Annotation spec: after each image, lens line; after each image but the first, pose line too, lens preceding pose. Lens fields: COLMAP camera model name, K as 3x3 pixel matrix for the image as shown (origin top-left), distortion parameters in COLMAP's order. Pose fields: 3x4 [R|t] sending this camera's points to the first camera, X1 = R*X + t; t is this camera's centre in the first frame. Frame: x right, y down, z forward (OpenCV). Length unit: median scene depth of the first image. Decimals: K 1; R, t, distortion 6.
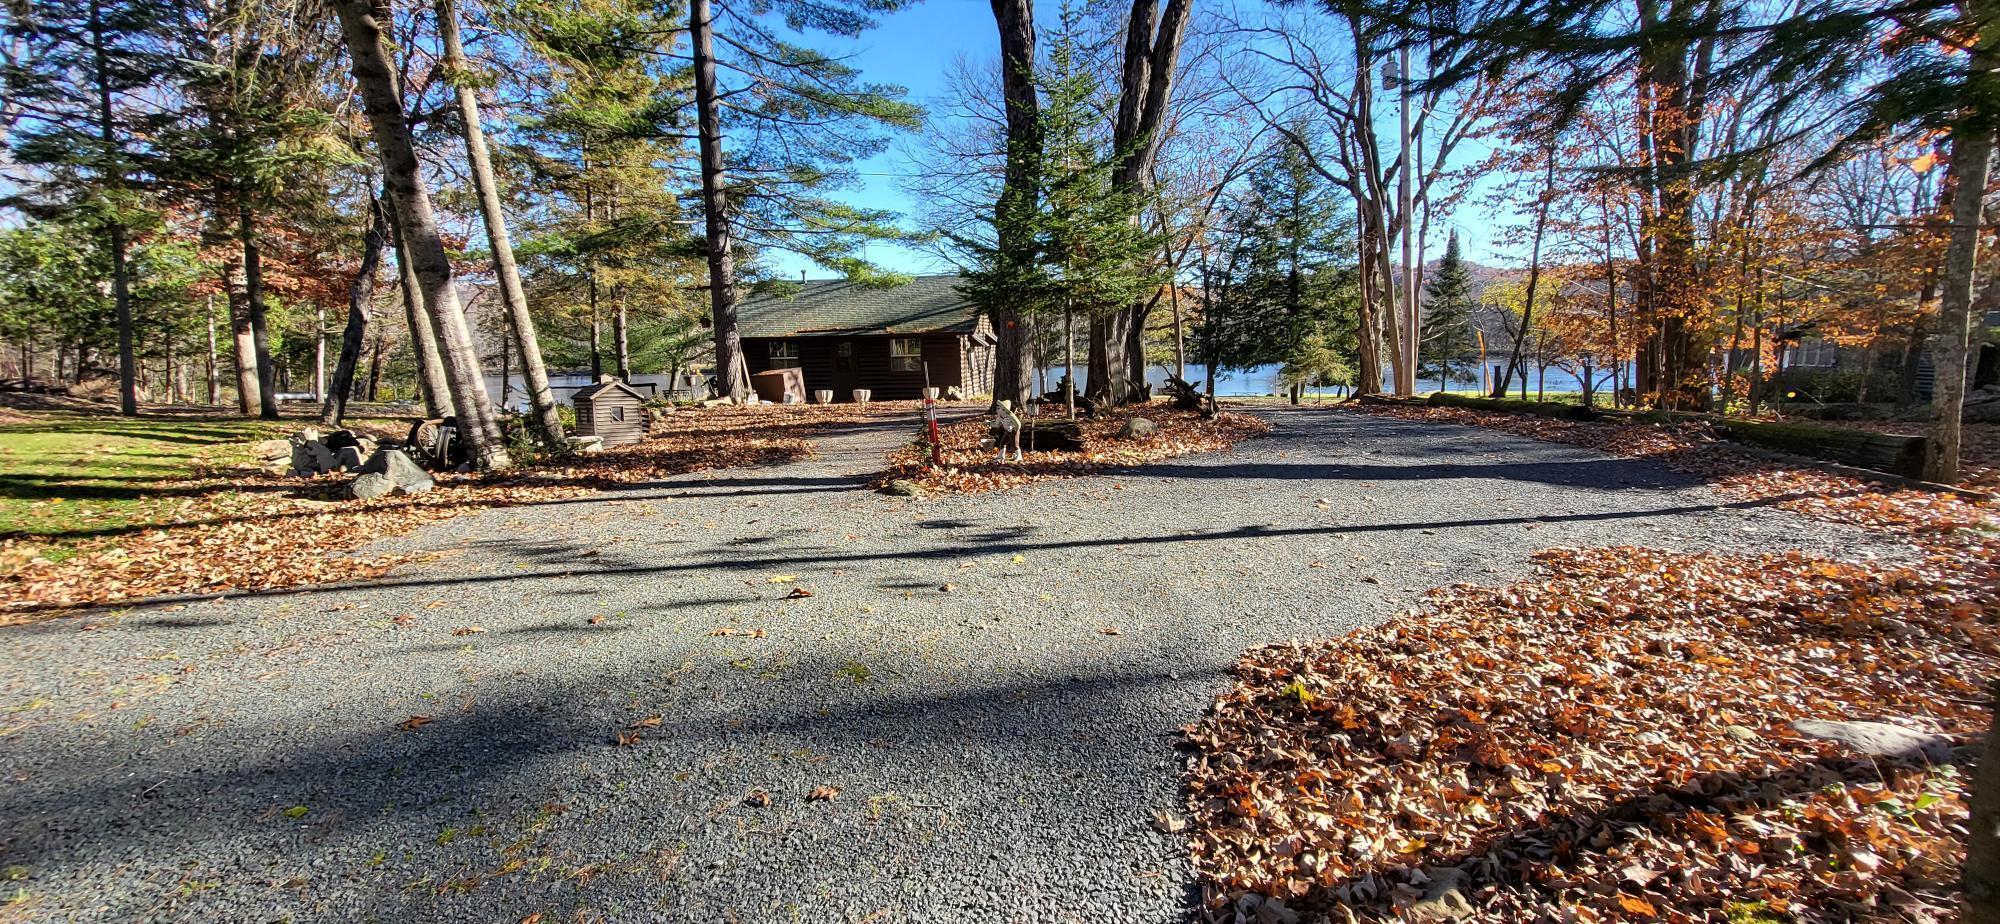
lens RADIAL K [[801.3, 0, 1000.0], [0, 801.3, 462.0], [0, 0, 1]] dist [0.000279, 0.005244]
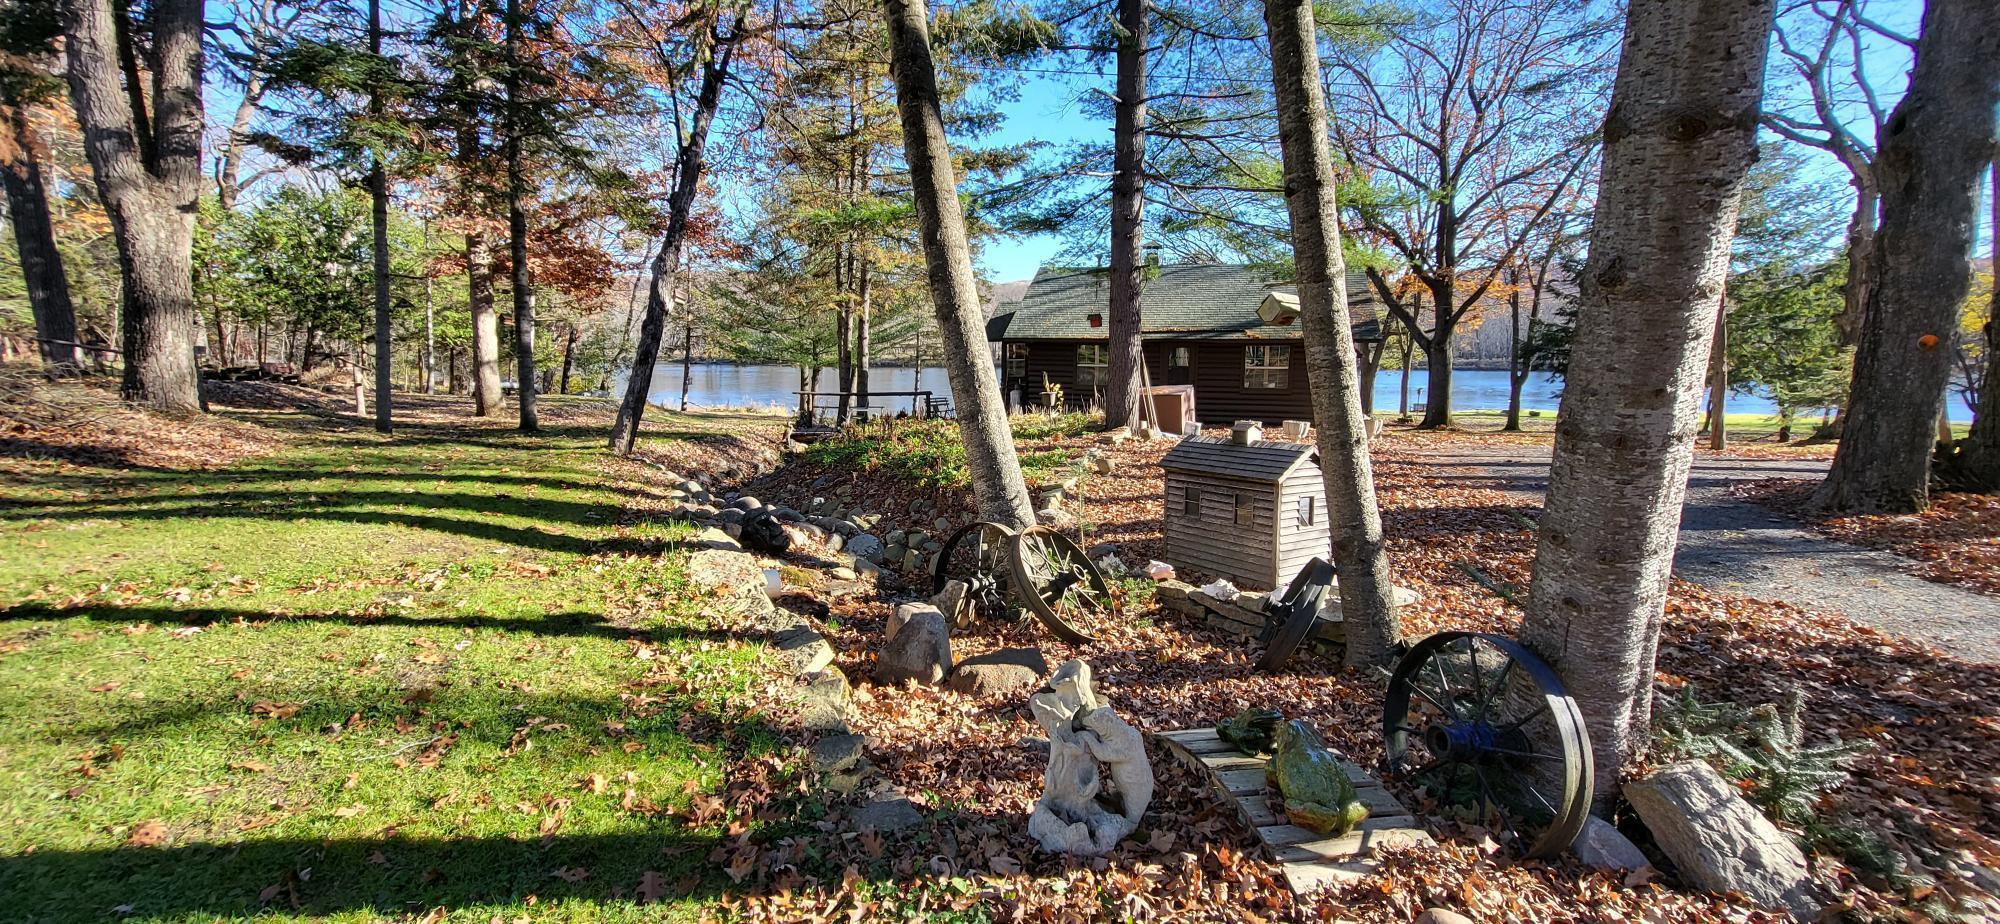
lens RADIAL K [[801.3, 0, 1000.0], [0, 801.3, 462.0], [0, 0, 1]] dist [0.000279, 0.005244]
pose [[0.990807, 0.042179, -0.128538, -0.187085], [-0.041392, 0.999104, 0.008792, -0.027267], [0.128794, -0.003391, 0.991666, 0.151395]]
